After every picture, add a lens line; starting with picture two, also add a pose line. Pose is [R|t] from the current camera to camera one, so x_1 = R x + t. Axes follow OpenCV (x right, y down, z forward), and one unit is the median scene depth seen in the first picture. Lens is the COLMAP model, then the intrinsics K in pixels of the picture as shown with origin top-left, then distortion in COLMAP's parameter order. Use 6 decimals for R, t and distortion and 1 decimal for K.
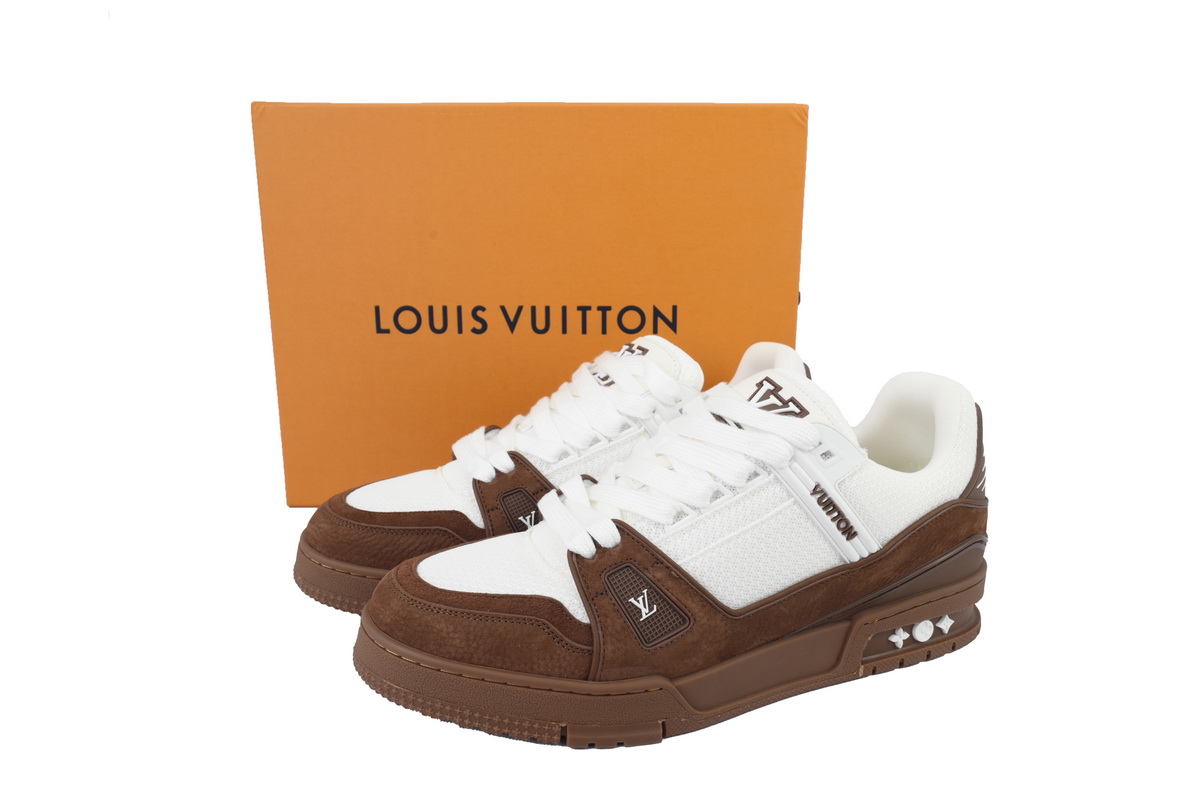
lens RADIAL K [[881.5, 0, 600.0], [0, 881.5, 400.0], [0, 0, 1]] dist [-0.000754, -0.004155]
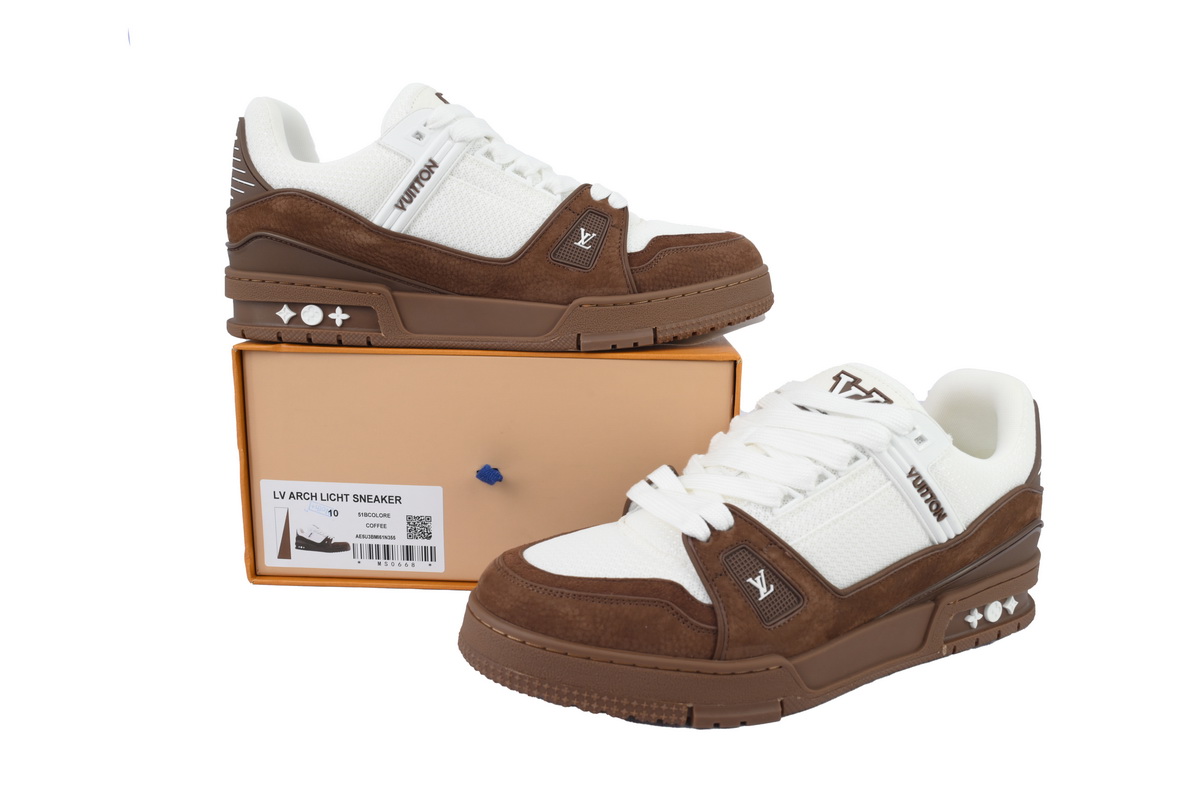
lens RADIAL K [[881.5, 0, 600.0], [0, 881.5, 400.0], [0, 0, 1]] dist [-0.000754, -0.004155]
pose [[0.994199, -0.000081, 0.107556, -0.238951], [0.004742, 0.999060, -0.043084, 0.059952], [-0.107451, 0.043345, 0.993265, -0.003286]]
